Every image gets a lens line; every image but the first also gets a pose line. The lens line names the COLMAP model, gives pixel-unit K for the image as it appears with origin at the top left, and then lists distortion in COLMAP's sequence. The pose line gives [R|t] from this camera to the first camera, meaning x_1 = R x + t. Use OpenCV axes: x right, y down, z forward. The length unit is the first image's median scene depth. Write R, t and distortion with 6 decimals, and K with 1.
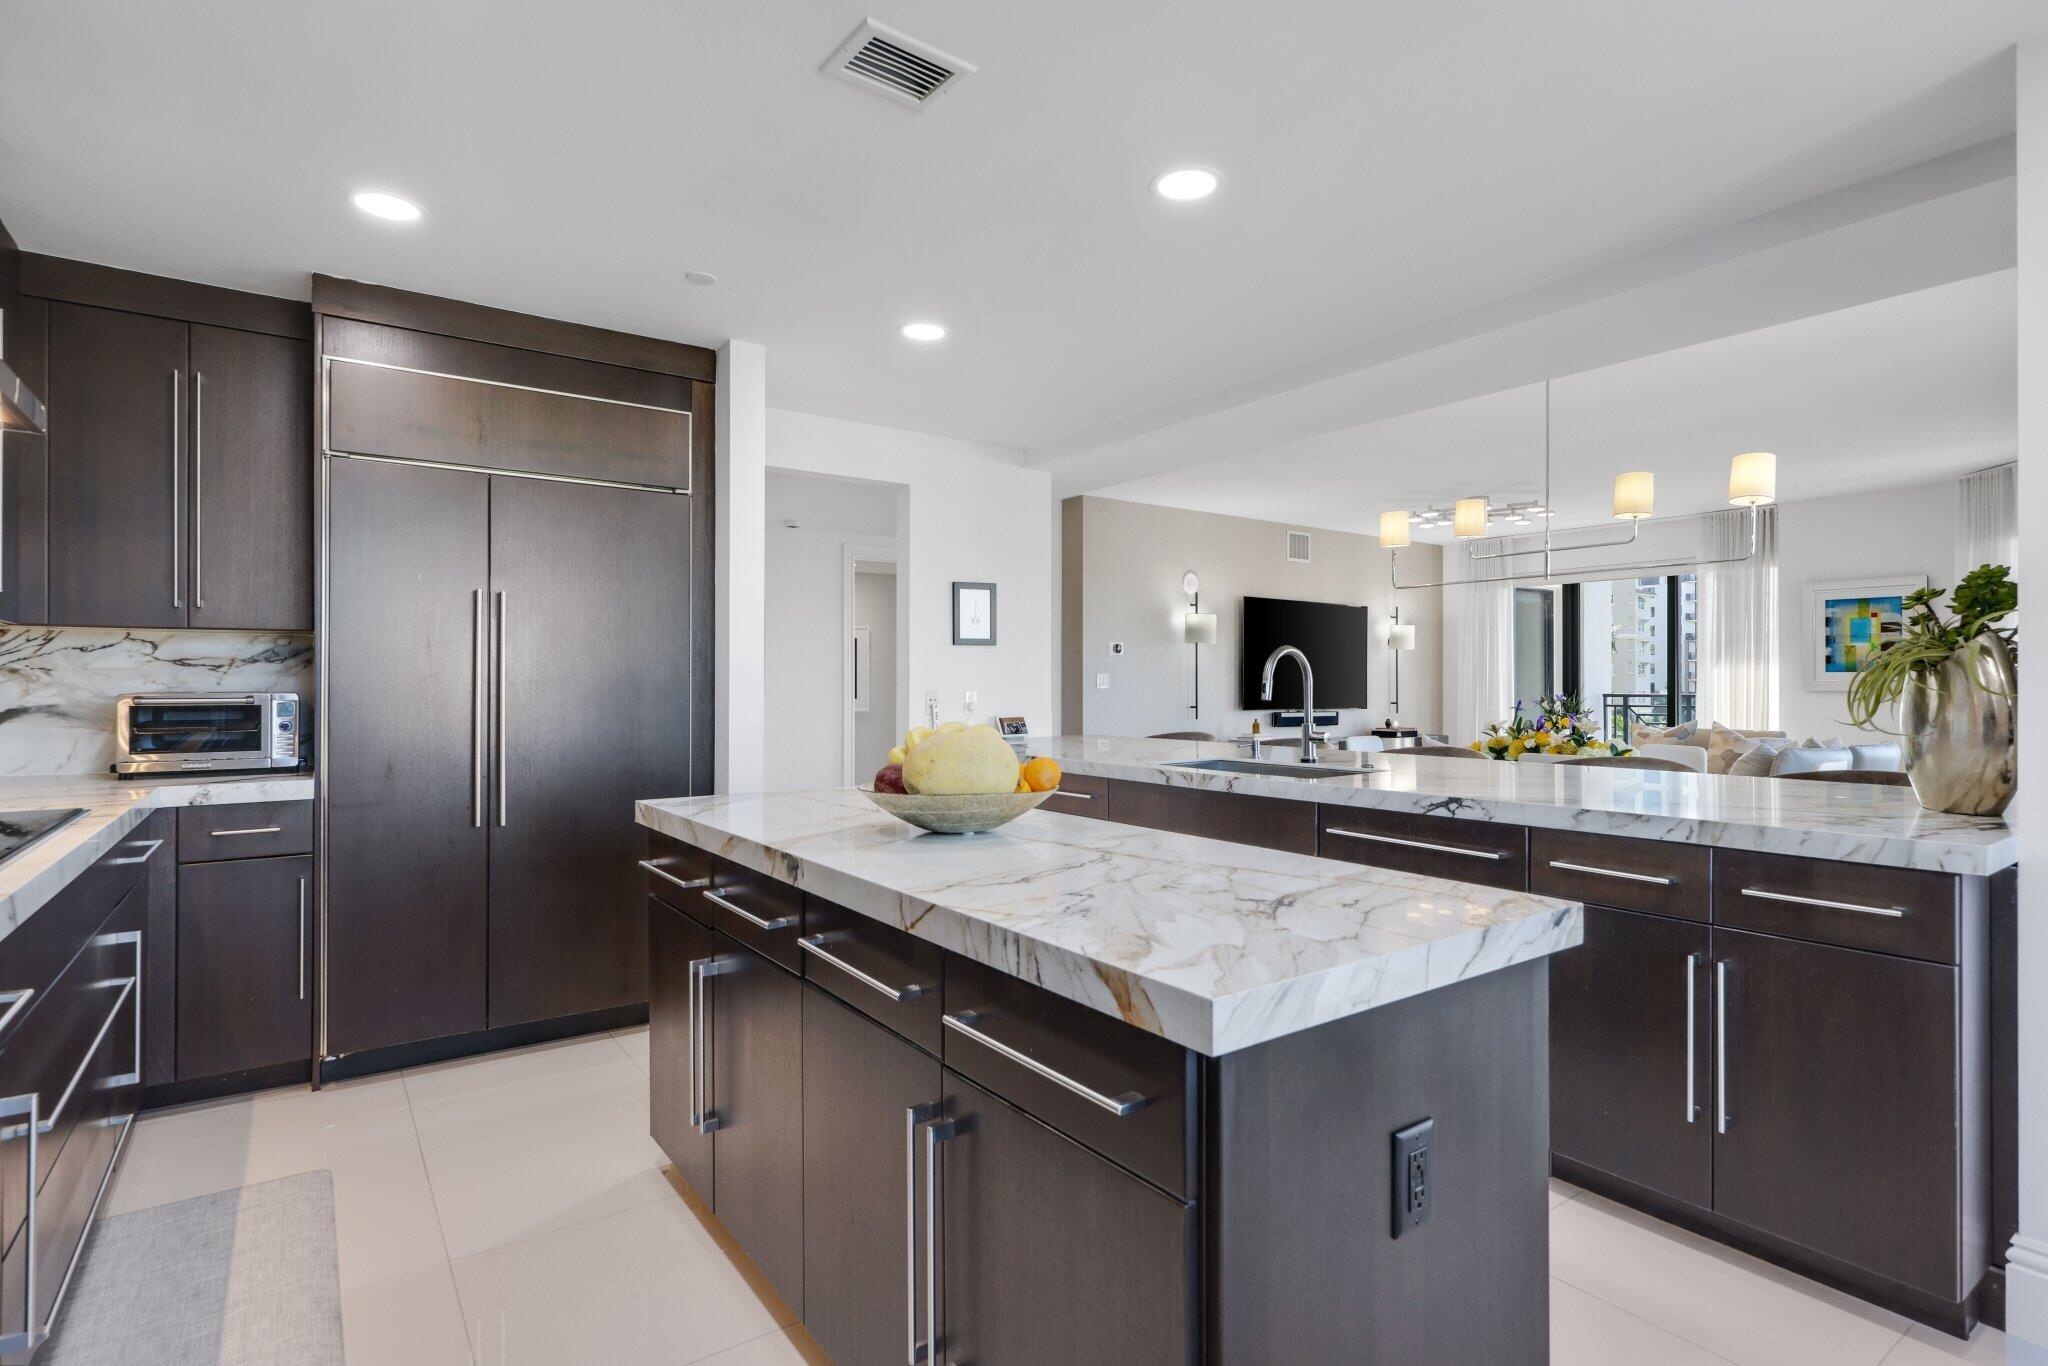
lens RADIAL K [[967.6, 0, 1012.9], [0, 967.6, 687.7], [0, 0, 1]] dist [0.010455, -0.002328]
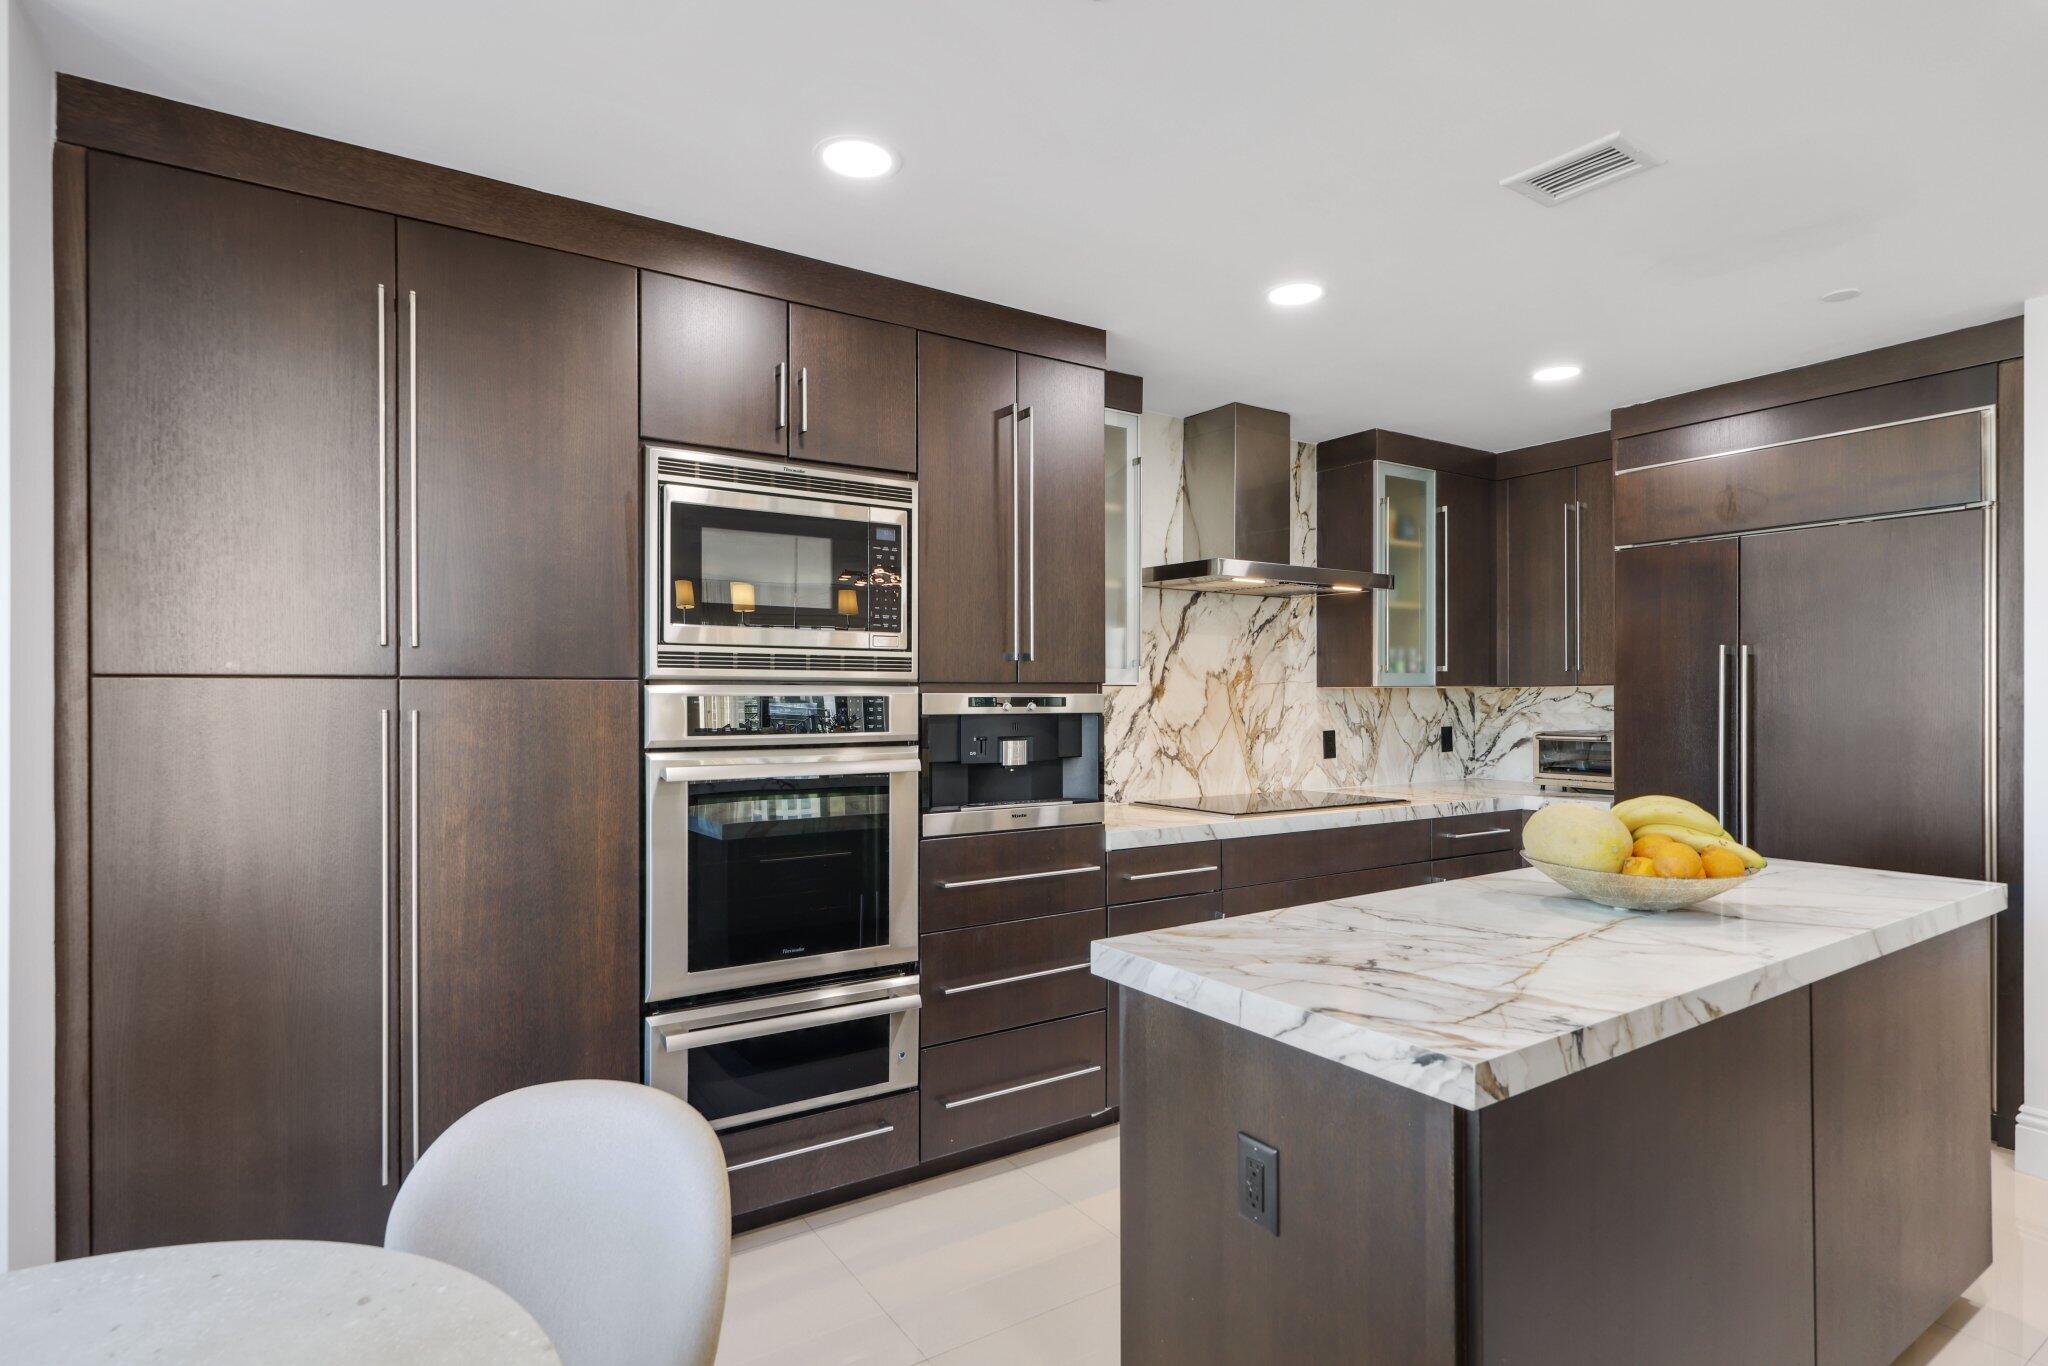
lens RADIAL K [[1047.0, 0, 1035.1], [0, 1047.0, 696.0], [0, 0, 1]] dist [0.001339, 0.000754]
pose [[-0.042017, -0.000952, -0.999116, 0.213574], [-0.002915, 0.999995, -0.000830, -0.013644], [0.999113, 0.002877, -0.042020, 0.093508]]
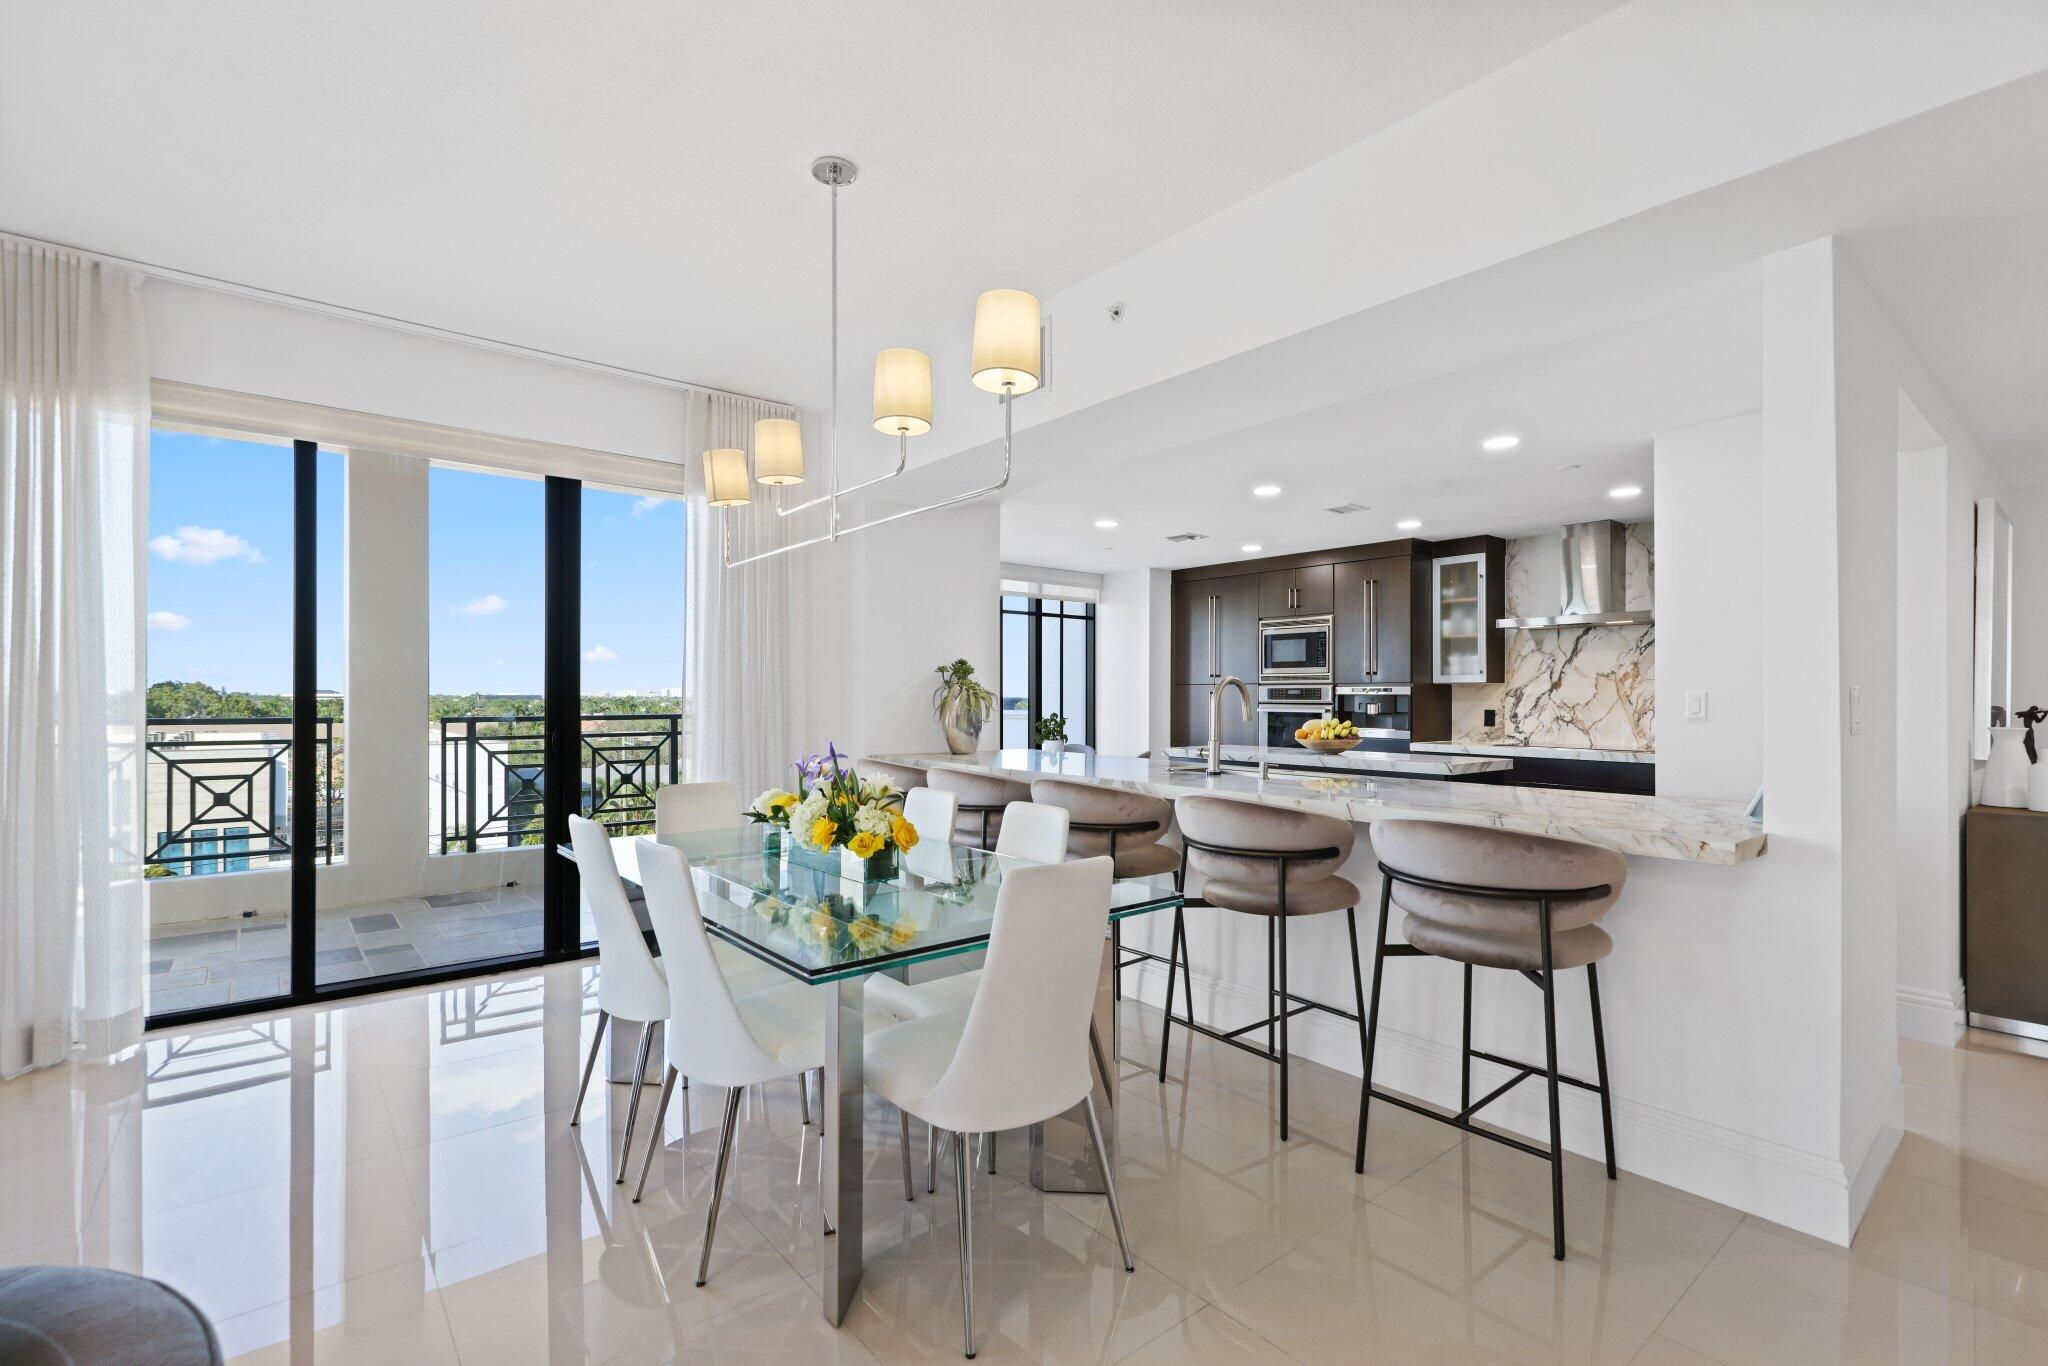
lens RADIAL K [[930.9, 0, 1023.5], [0, 930.9, 692.7], [0, 0, 1]] dist [0.001084, 0.000105]
pose [[-0.998254, -0.002477, -0.059015, 0.222755], [-0.002550, 0.999996, 0.001157, -0.010135], [0.059012, 0.001306, -0.998256, 0.814025]]
